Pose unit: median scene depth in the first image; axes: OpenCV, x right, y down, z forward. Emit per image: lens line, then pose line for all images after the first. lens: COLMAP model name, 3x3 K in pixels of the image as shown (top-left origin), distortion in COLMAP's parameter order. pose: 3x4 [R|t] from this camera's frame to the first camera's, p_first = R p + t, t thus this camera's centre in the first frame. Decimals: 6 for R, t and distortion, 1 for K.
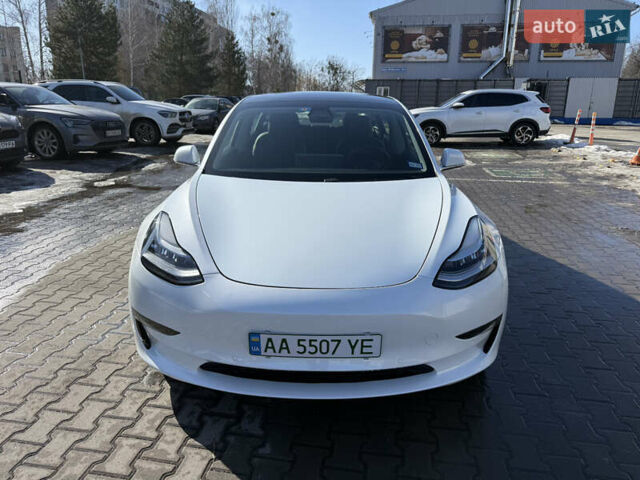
lens RADIAL K [[472.2, 0, 323.8], [0, 472.2, 237.7], [0, 0, 1]] dist [0.007534, -0.008318]
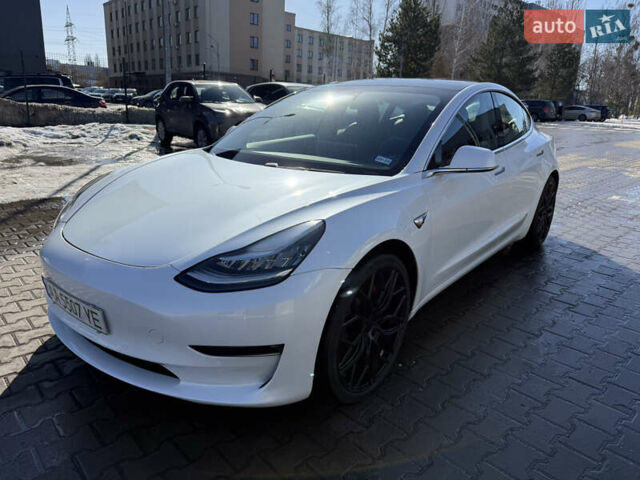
lens RADIAL K [[463.7, 0, 319.1], [0, 463.7, 246.6], [0, 0, 1]] dist [0.000352, -0.001452]
pose [[0.776723, 0.200433, -0.597100, 0.382485], [-0.193558, 0.978099, 0.076541, -0.029987], [0.599364, 0.056122, 0.798507, 0.196867]]
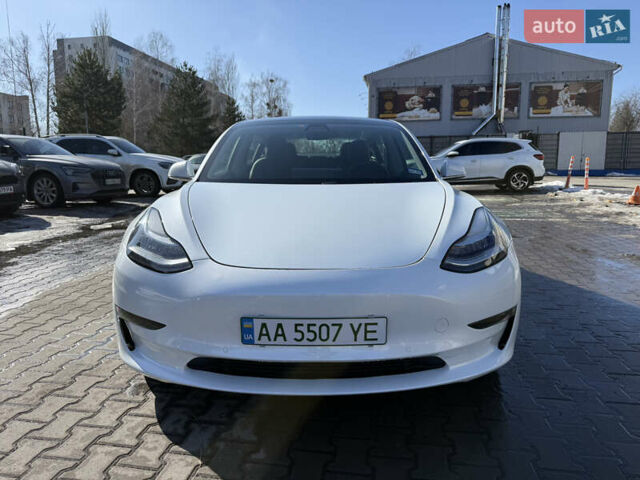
lens RADIAL K [[472.2, 0, 323.8], [0, 472.2, 237.7], [0, 0, 1]] dist [0.007534, -0.008318]
pose [[0.999861, -0.016542, 0.002217, 0.000559], [0.016689, 0.991948, -0.125539, 0.063523], [-0.000122, 0.125558, 0.992086, 0.030115]]
